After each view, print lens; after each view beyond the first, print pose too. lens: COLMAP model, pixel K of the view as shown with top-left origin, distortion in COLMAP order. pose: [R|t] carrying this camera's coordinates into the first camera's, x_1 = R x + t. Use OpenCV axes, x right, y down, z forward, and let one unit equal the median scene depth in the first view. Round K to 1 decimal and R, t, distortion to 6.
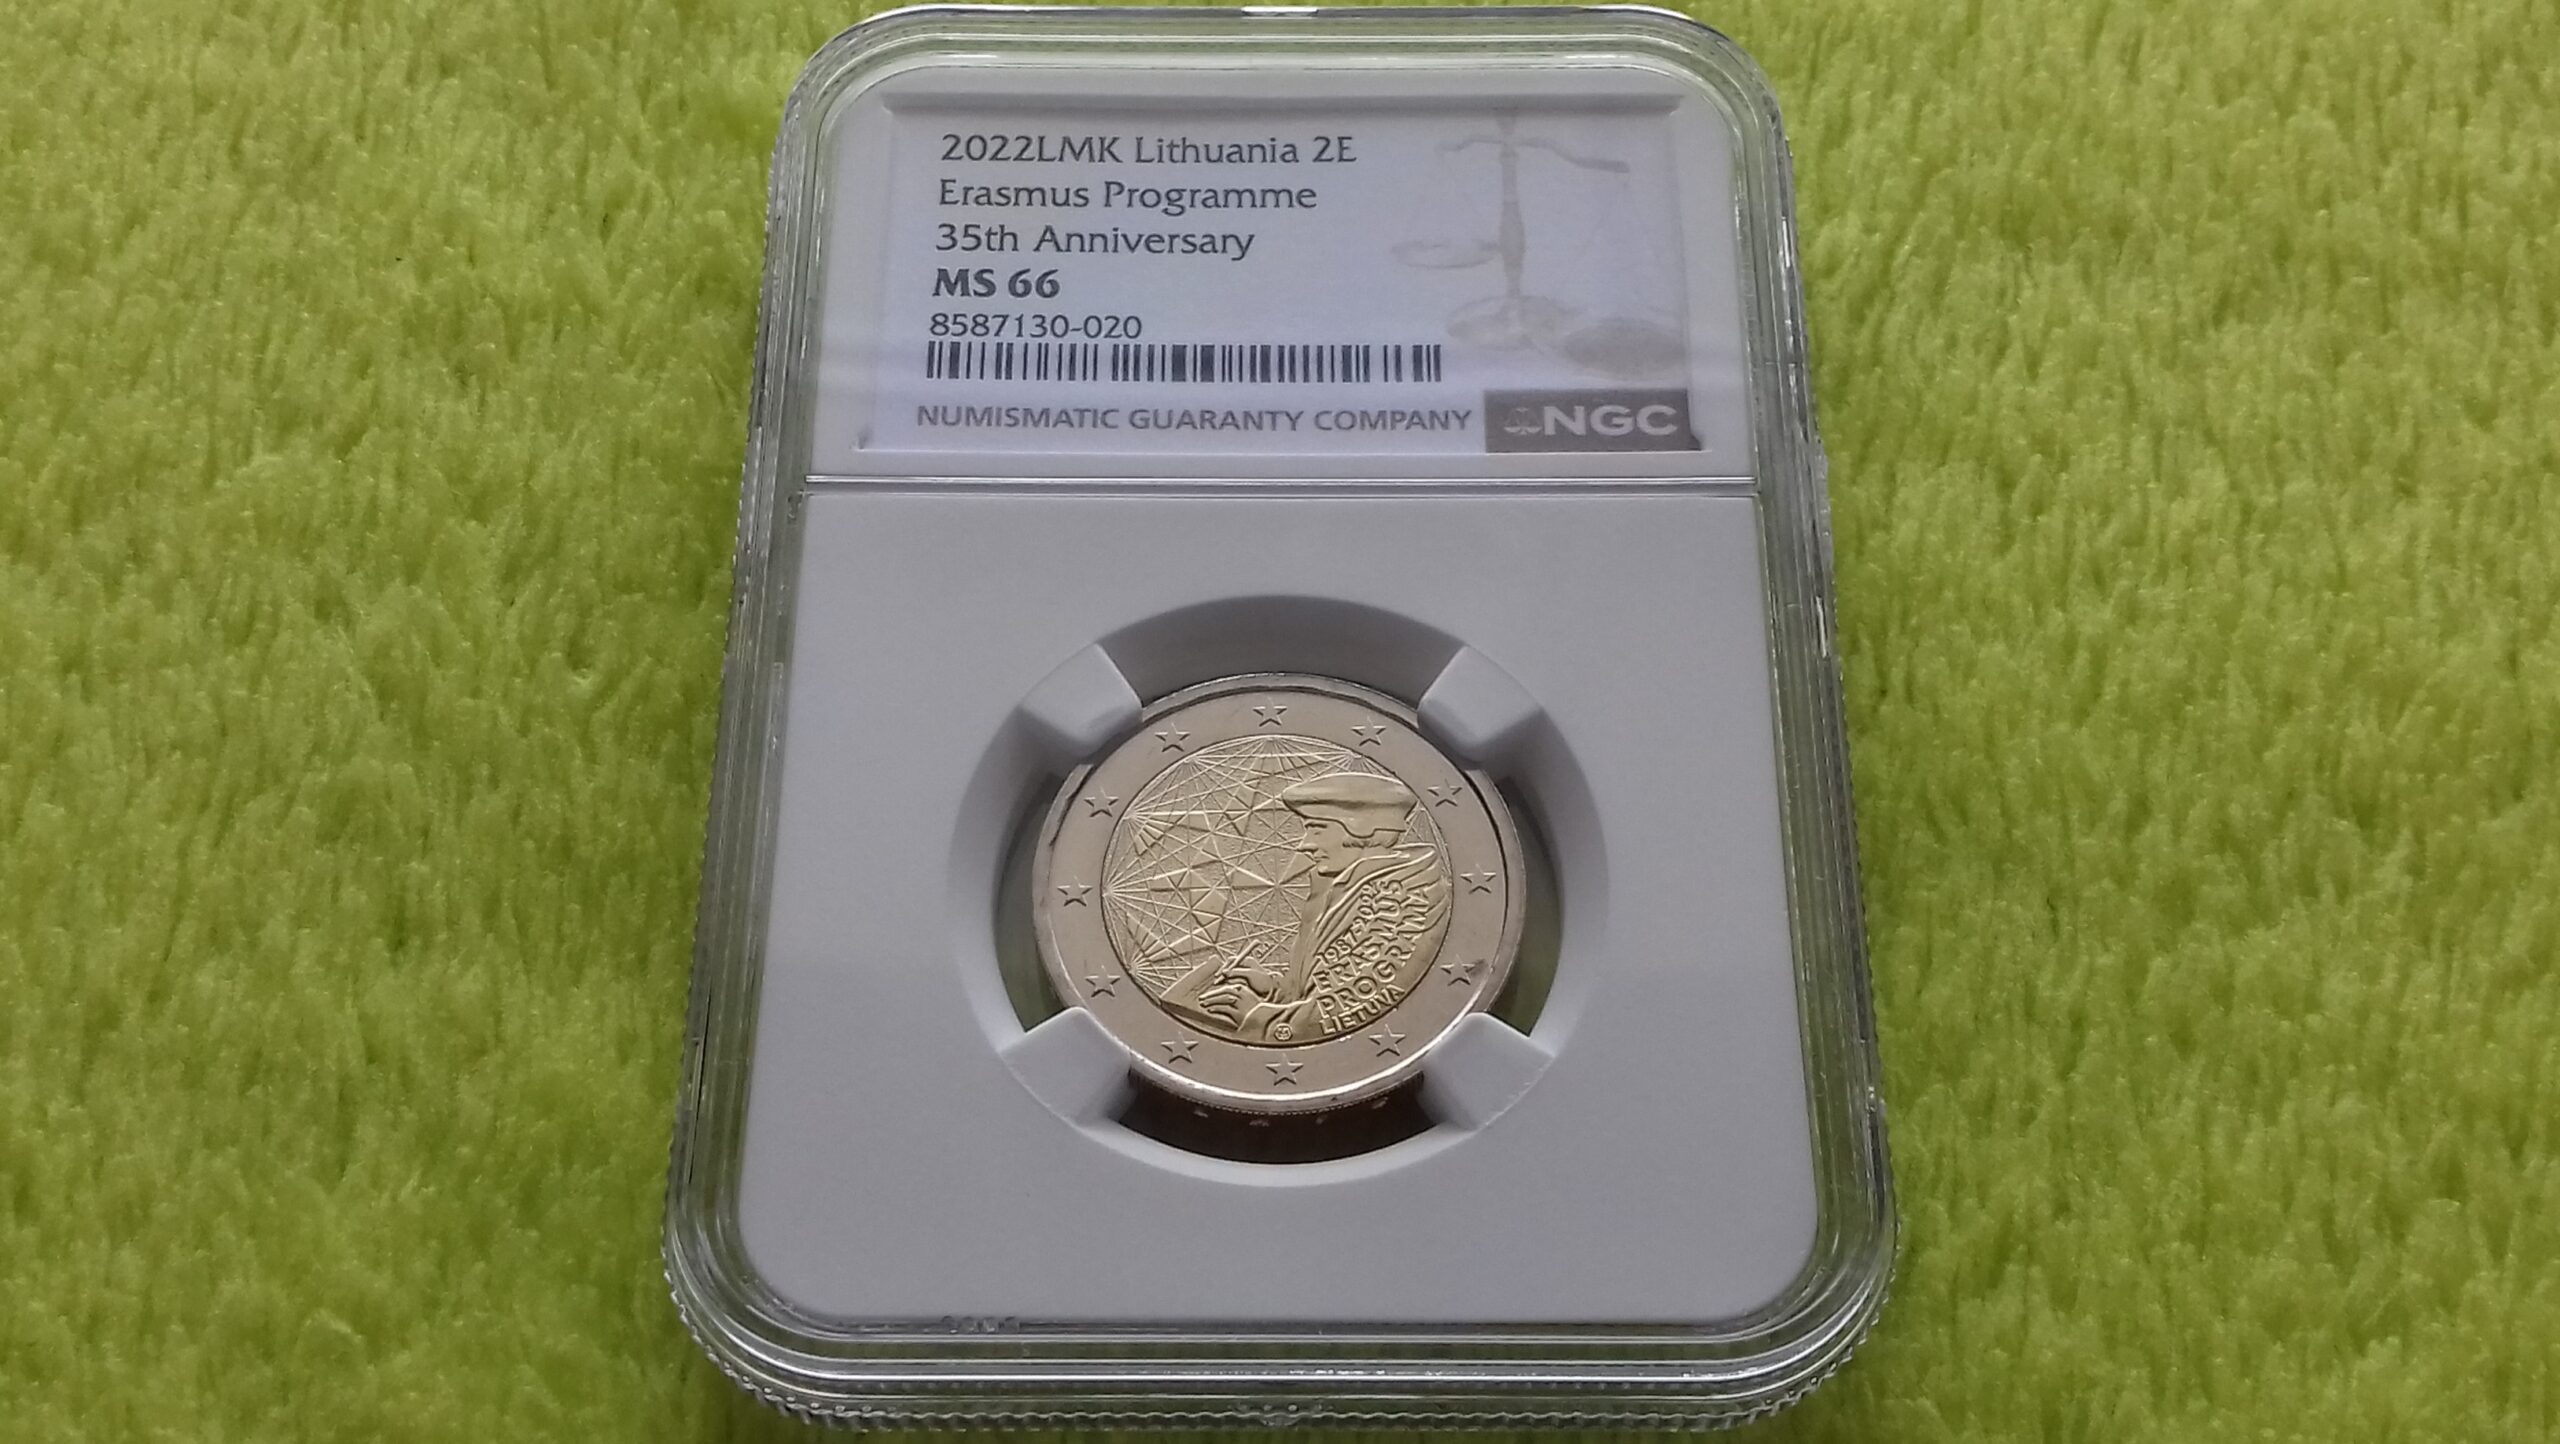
lens RADIAL K [[3292.8, 0, 1280.0], [0, 3292.8, 722.0], [0, 0, 1]] dist [0.030430, 0.052067]
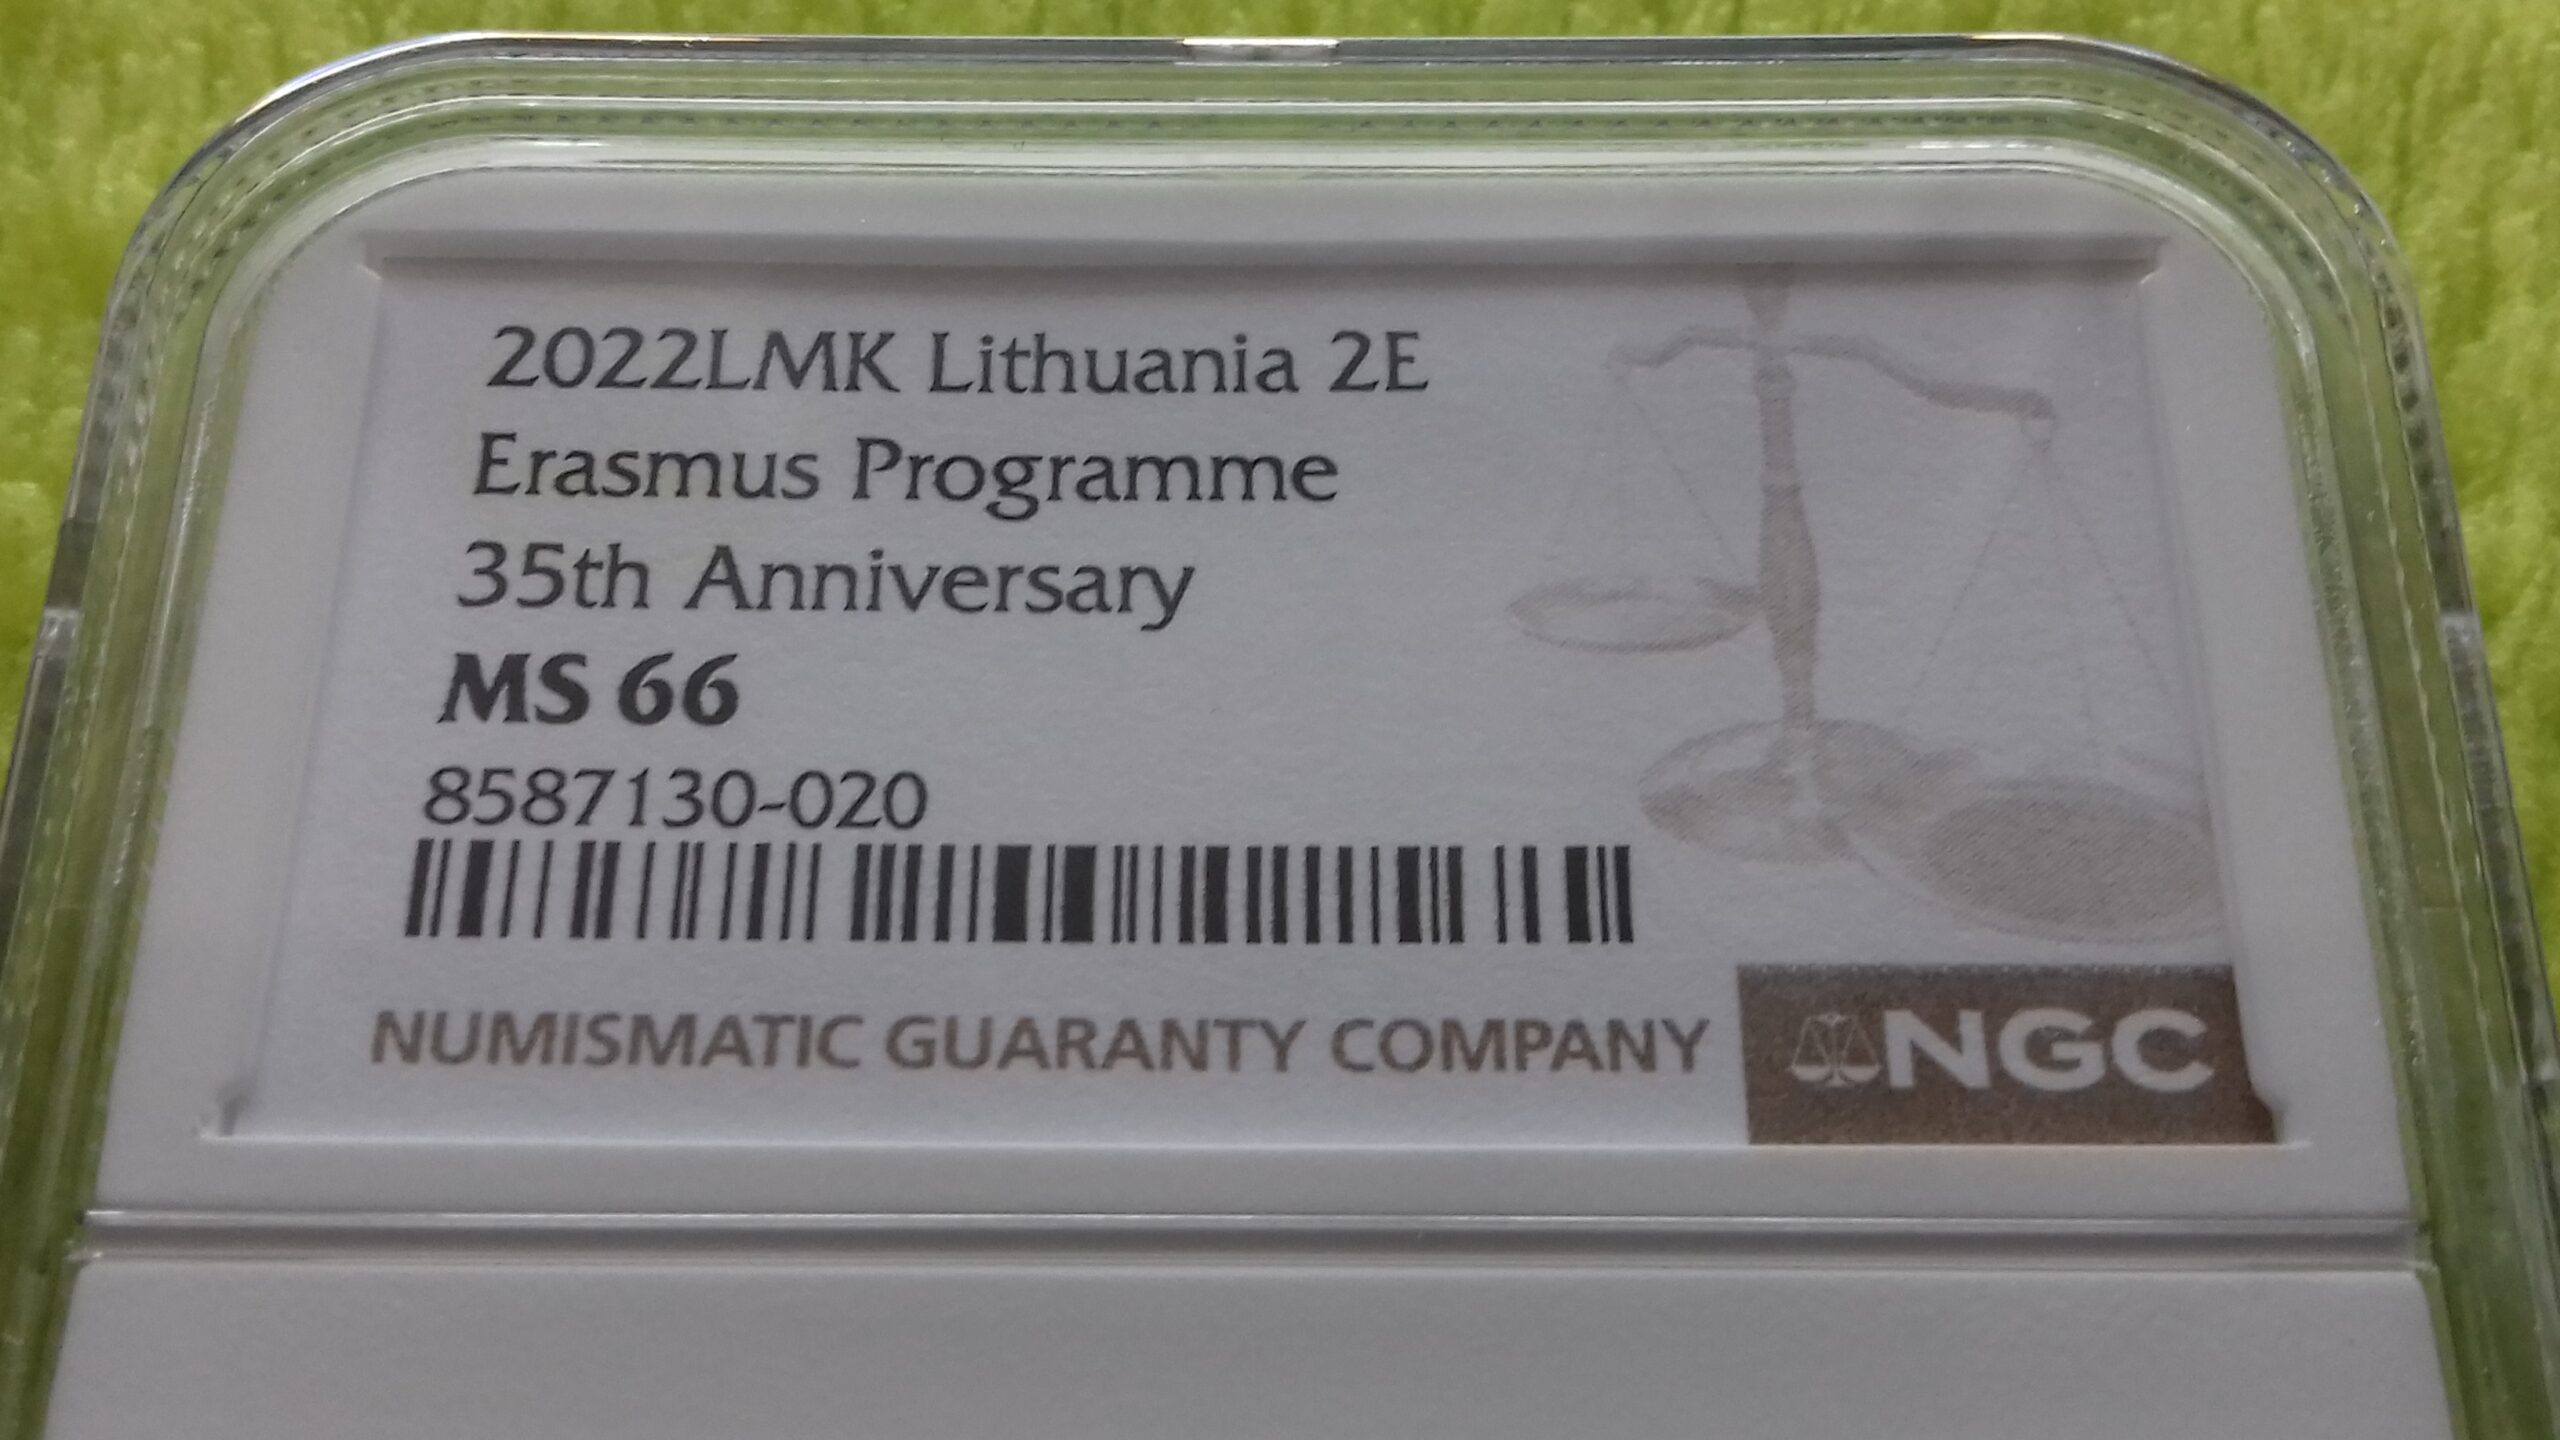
lens RADIAL K [[3455.1, 0, 1280.0], [0, 3455.1, 720.0], [0, 0, 1]] dist [0.132840, -0.614795]
pose [[0.999971, 0.000972, -0.007582, 0.007081], [-0.000914, 0.999971, 0.007599, -0.134202], [0.007589, -0.007592, 0.999942, 0.555310]]
